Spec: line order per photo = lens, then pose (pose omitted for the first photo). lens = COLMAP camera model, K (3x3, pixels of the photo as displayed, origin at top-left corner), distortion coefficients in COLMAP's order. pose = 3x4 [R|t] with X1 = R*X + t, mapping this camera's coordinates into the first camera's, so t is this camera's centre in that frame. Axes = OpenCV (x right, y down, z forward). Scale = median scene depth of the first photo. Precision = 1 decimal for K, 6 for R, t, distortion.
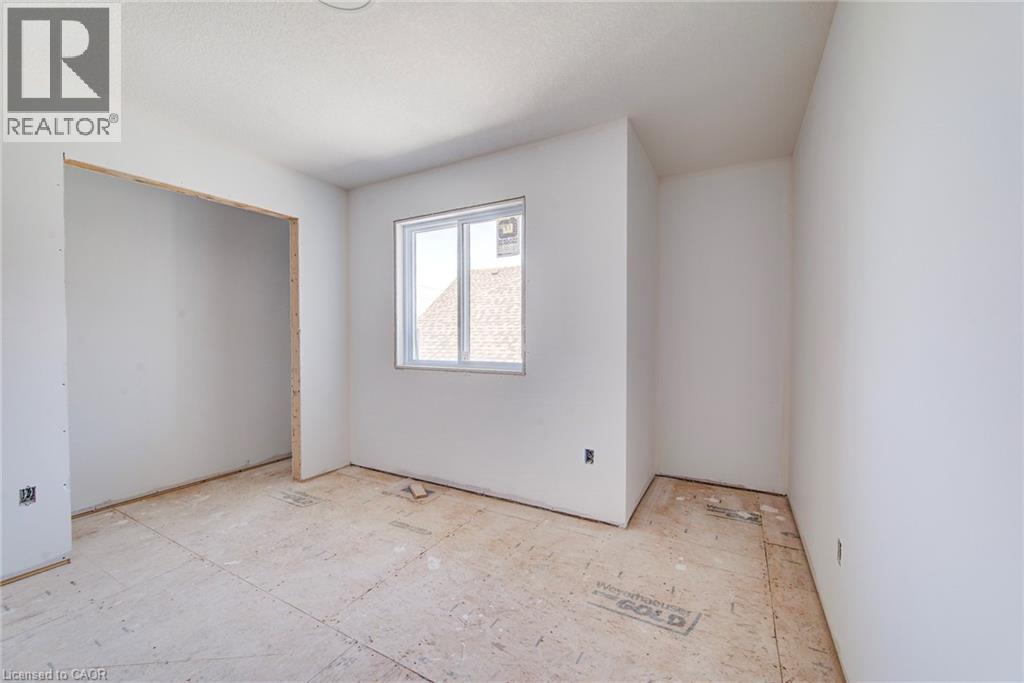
lens RADIAL K [[410.6, 0, 509.0], [0, 410.6, 342.3], [0, 0, 1]] dist [0.003859, 0.000389]
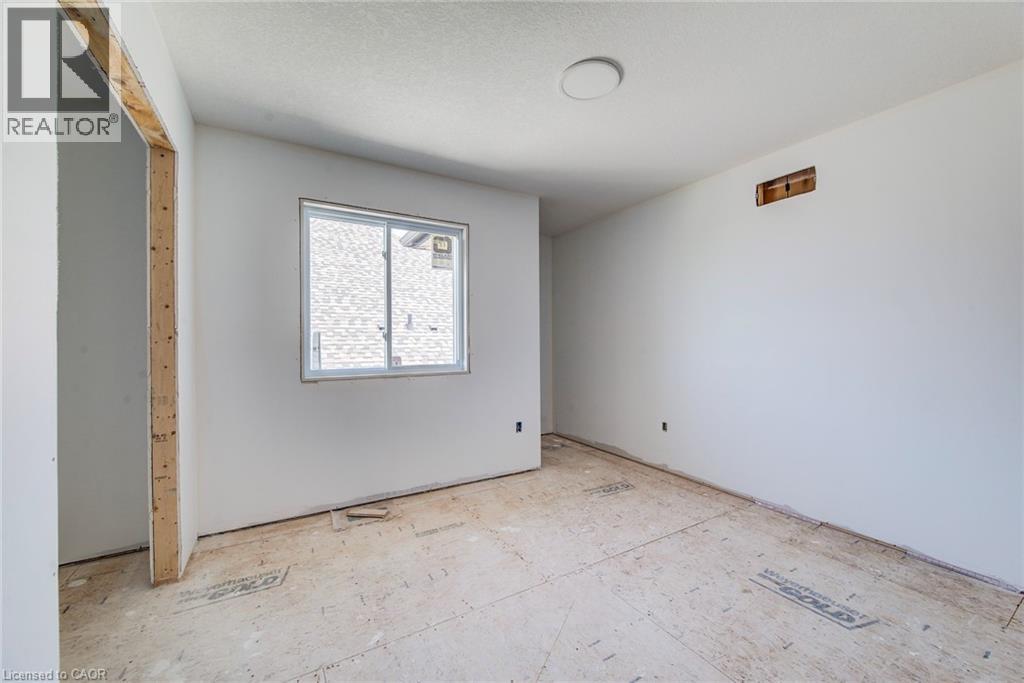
lens RADIAL K [[410.6, 0, 516.5], [0, 410.6, 338.0], [0, 0, 1]] dist [0.003859, 0.000389]
pose [[0.482235, 0.004100, 0.876032, -0.888662], [0.019402, 0.999694, -0.015359, -0.001534], [-0.875827, 0.024403, 0.482008, 0.286401]]
